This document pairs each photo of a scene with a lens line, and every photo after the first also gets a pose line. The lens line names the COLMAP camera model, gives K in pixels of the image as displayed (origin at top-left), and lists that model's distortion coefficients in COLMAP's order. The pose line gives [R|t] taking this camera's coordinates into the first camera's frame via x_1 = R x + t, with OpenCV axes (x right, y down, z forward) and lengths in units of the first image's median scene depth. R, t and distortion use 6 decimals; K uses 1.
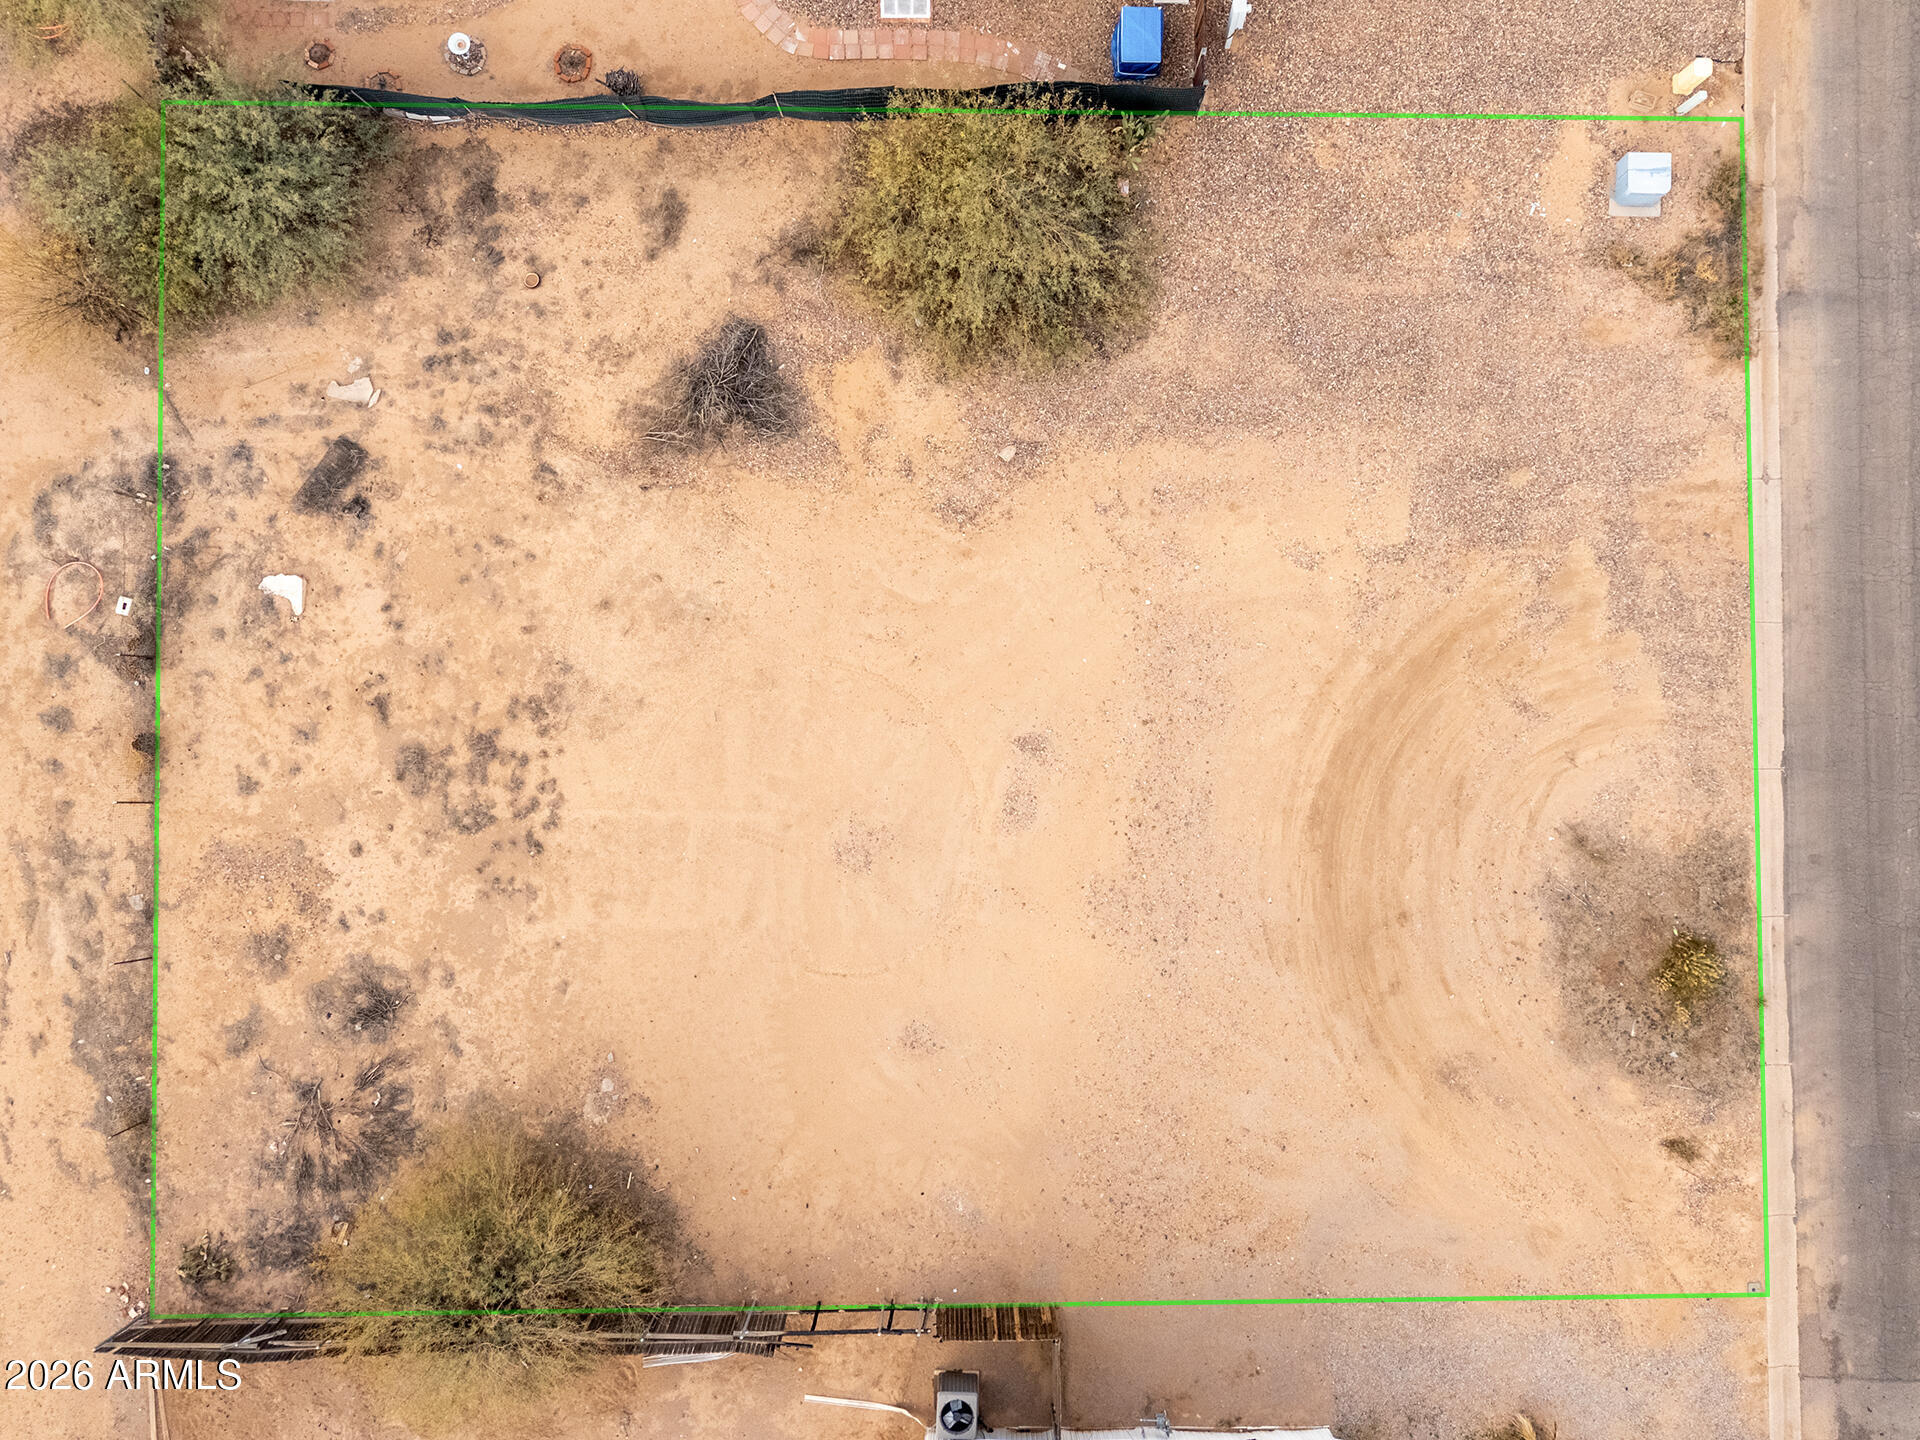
lens RADIAL K [[1435.8, 0, 984.1], [0, 1435.8, 710.7], [0, 0, 1]] dist [0.078099, -0.069727]
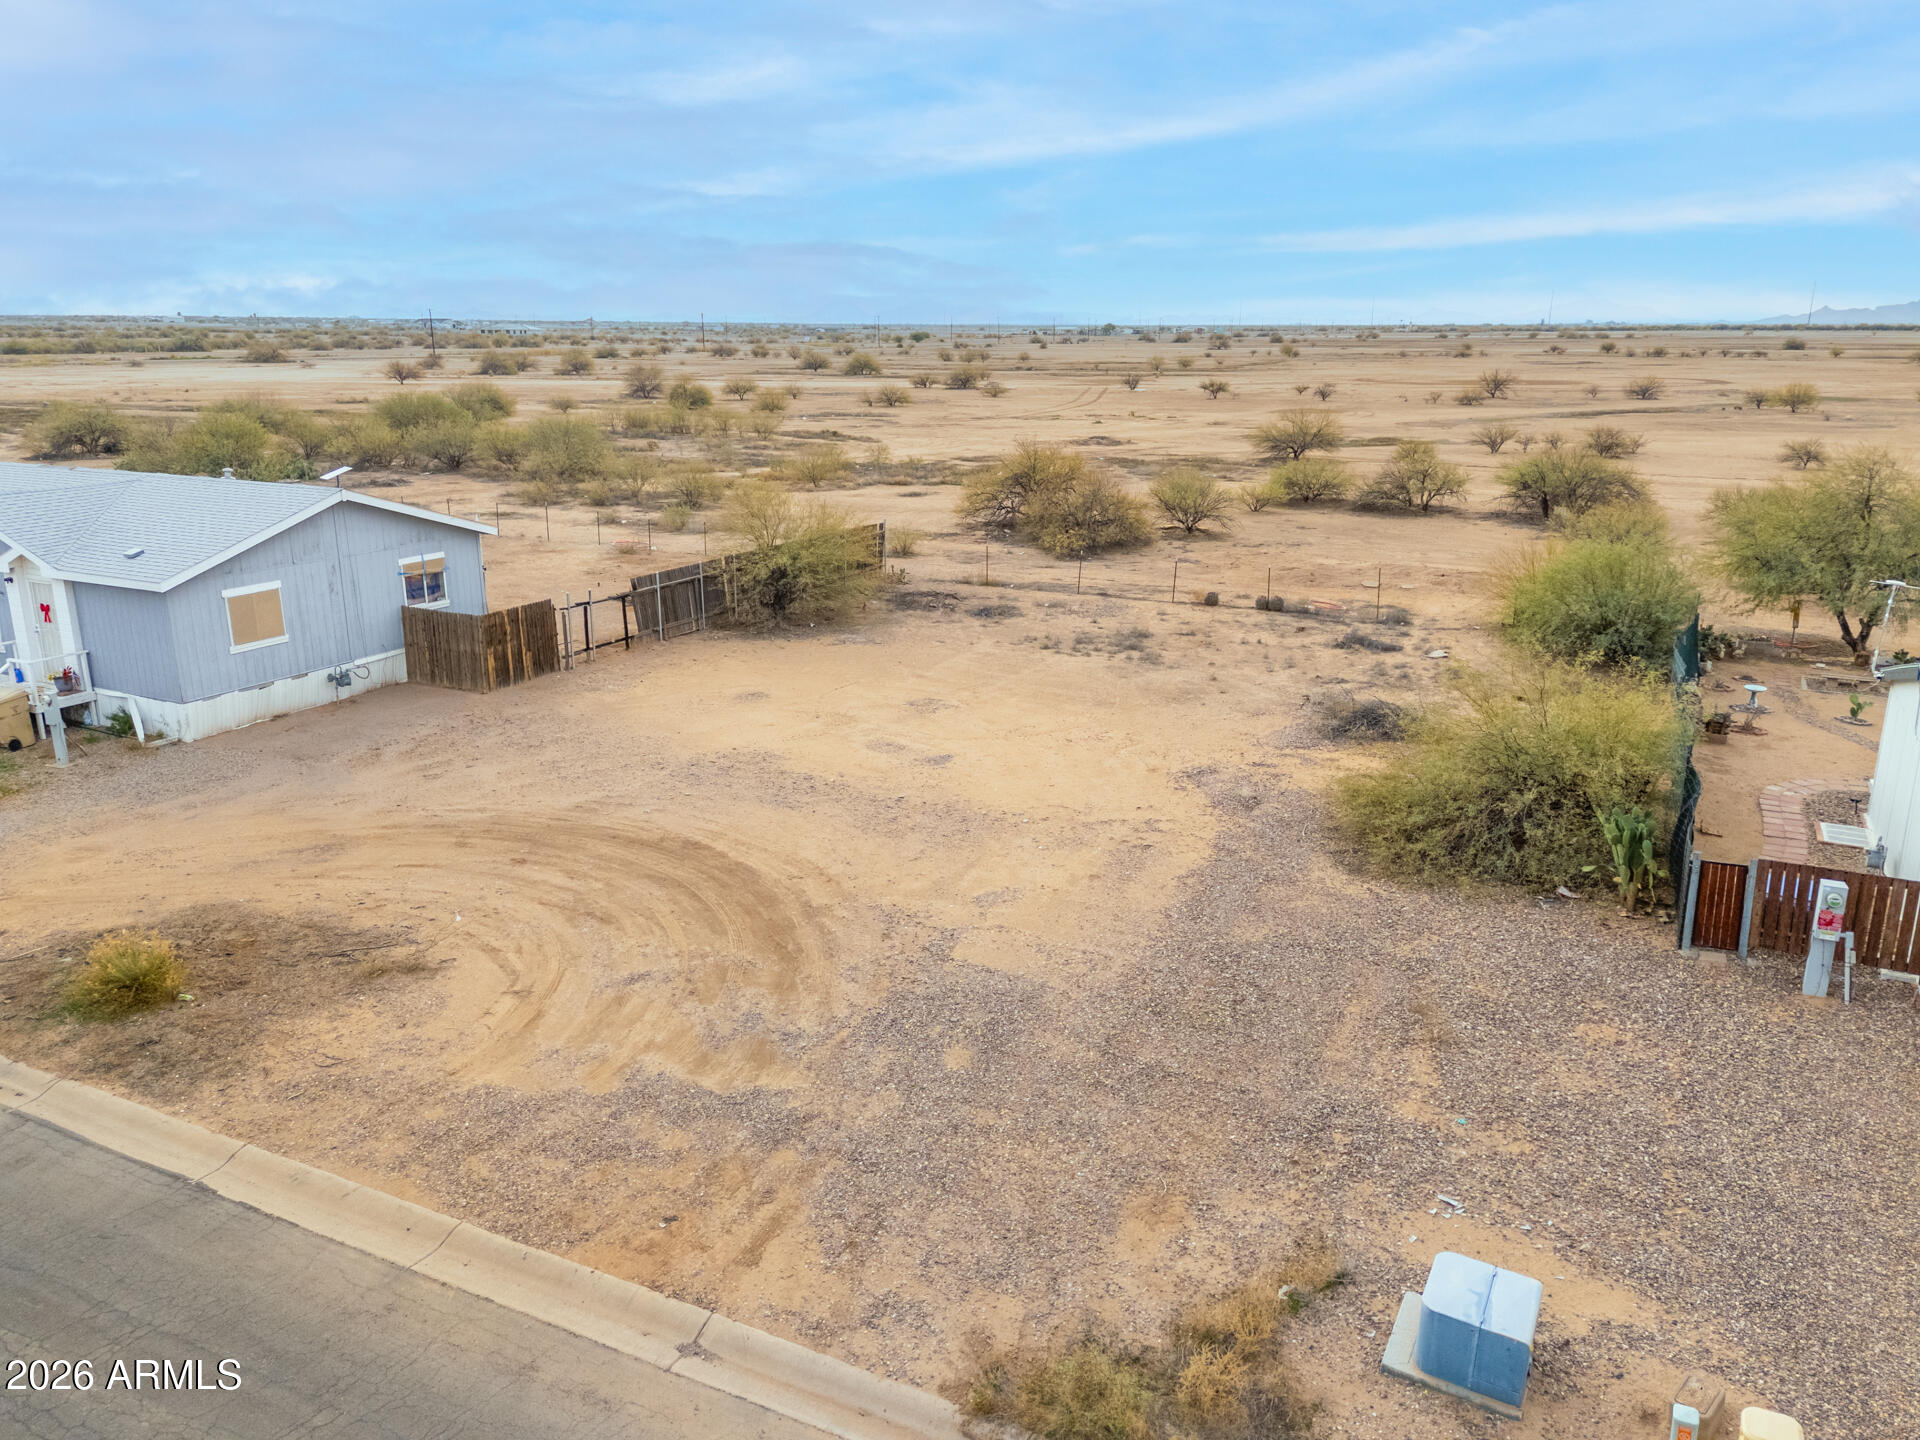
lens RADIAL K [[1408.3, 0, 963.6], [0, 1408.3, 706.5], [0, 0, 1]] dist [0.079313, -0.072756]
pose [[-0.447843, 0.228981, -0.864294, 0.821616], [-0.893975, -0.097747, 0.437326, -0.394315], [0.015658, 0.968511, 0.248479, 0.733926]]
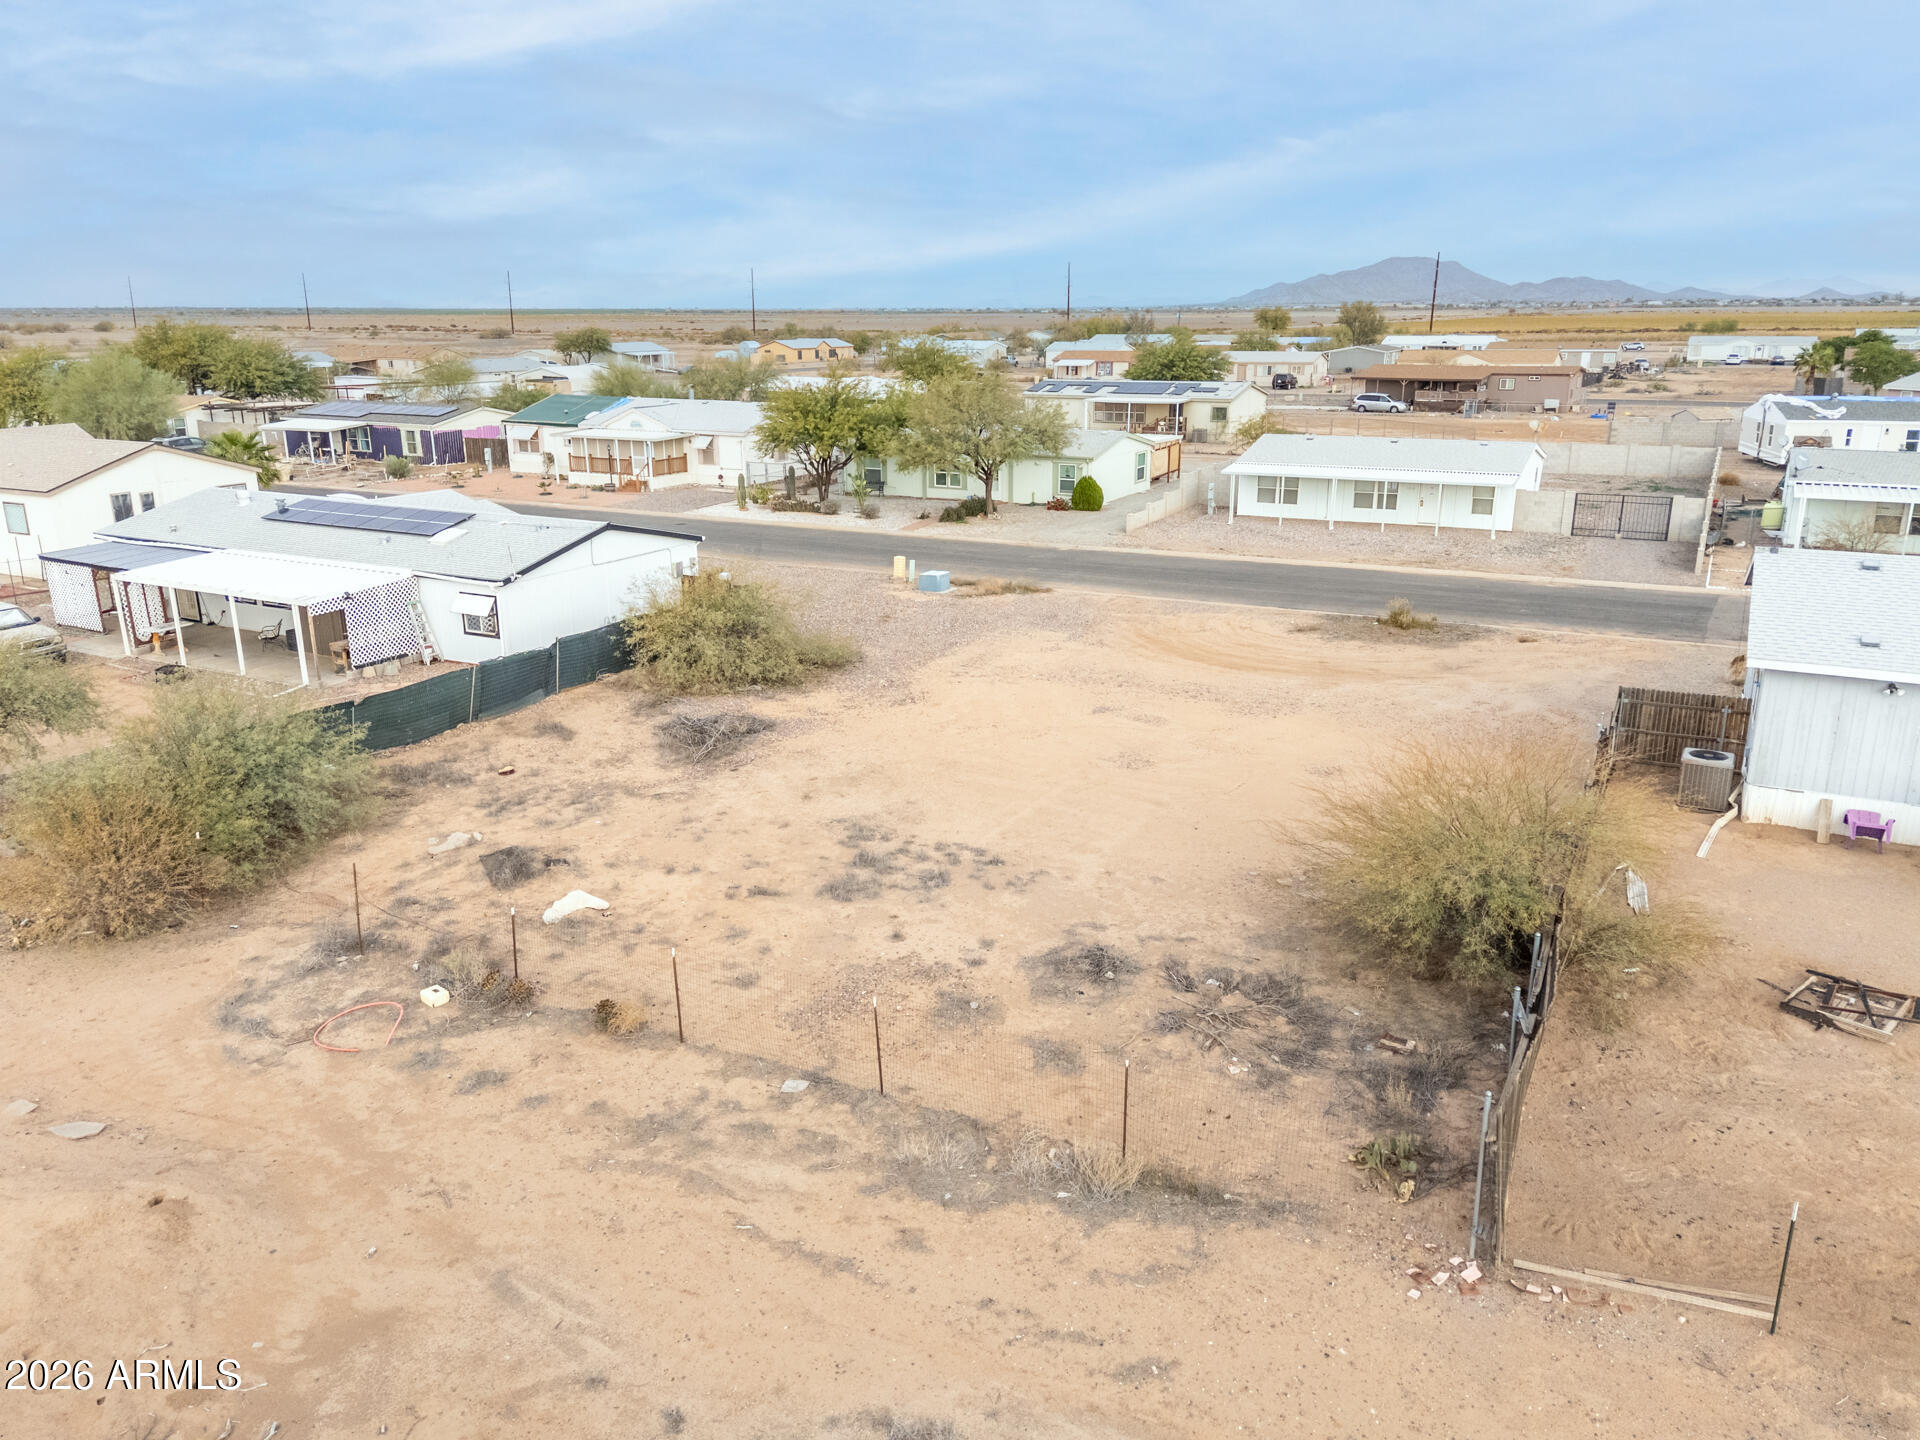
lens RADIAL K [[1408.3, 0, 963.6], [0, 1408.3, 706.5], [0, 0, 1]] dist [0.079313, -0.072756]
pose [[0.463756, -0.245258, 0.851339, -1.018879], [0.885838, 0.144485, -0.440925, 0.438459], [-0.014865, 0.958631, 0.284265, 0.663893]]
